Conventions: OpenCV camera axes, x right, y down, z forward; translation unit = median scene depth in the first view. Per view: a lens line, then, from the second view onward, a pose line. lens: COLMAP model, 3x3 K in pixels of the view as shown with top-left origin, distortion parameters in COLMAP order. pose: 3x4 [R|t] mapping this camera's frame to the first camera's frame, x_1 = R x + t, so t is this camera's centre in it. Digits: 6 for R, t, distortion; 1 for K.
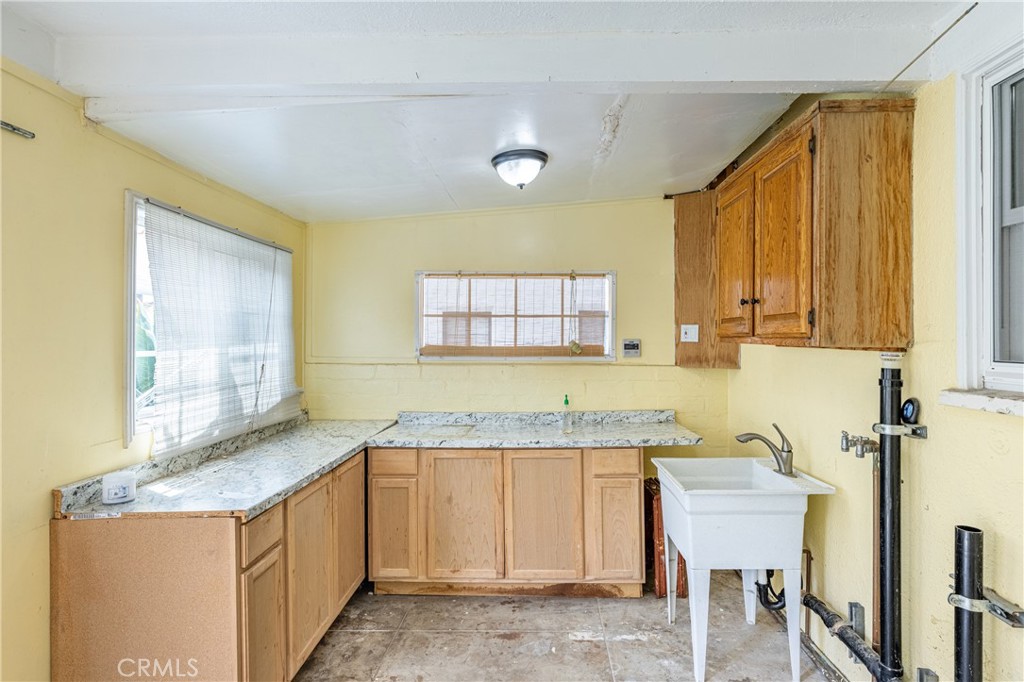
lens RADIAL K [[523.6, 0, 526.5], [0, 523.6, 325.5], [0, 0, 1]] dist [-0.000736, -0.000795]
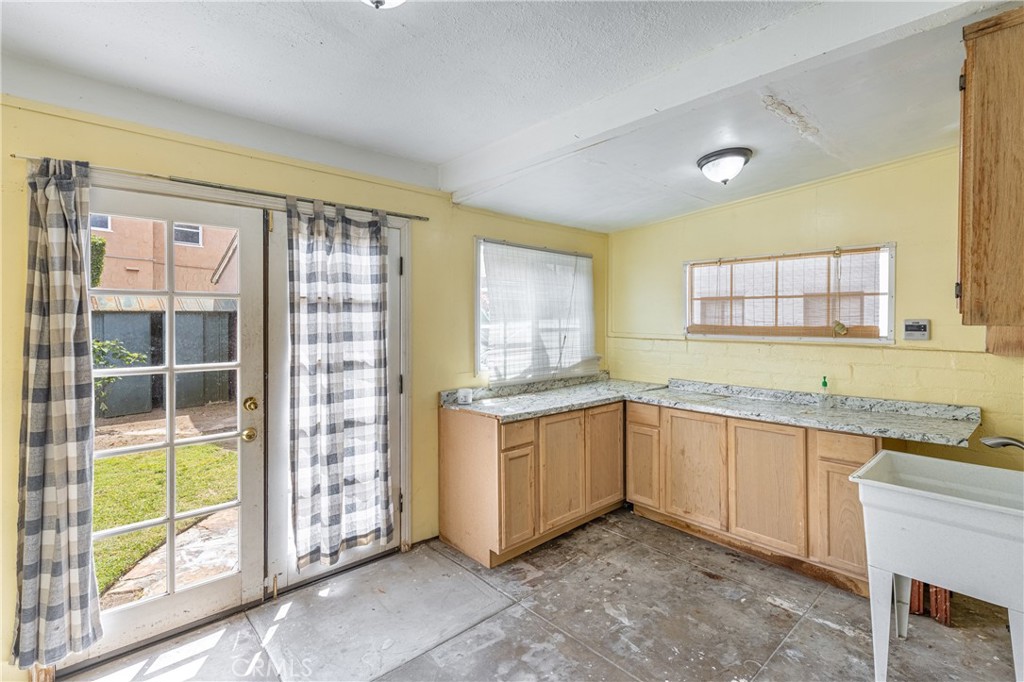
lens RADIAL K [[466.1, 0, 512.7], [0, 466.1, 312.1], [0, 0, 1]] dist [0.001199, -0.000080]
pose [[0.687273, -0.009842, -0.726332, 0.370093], [0.013758, 0.999905, -0.000531, 0.006279], [0.726268, -0.009628, 0.687344, -0.017379]]
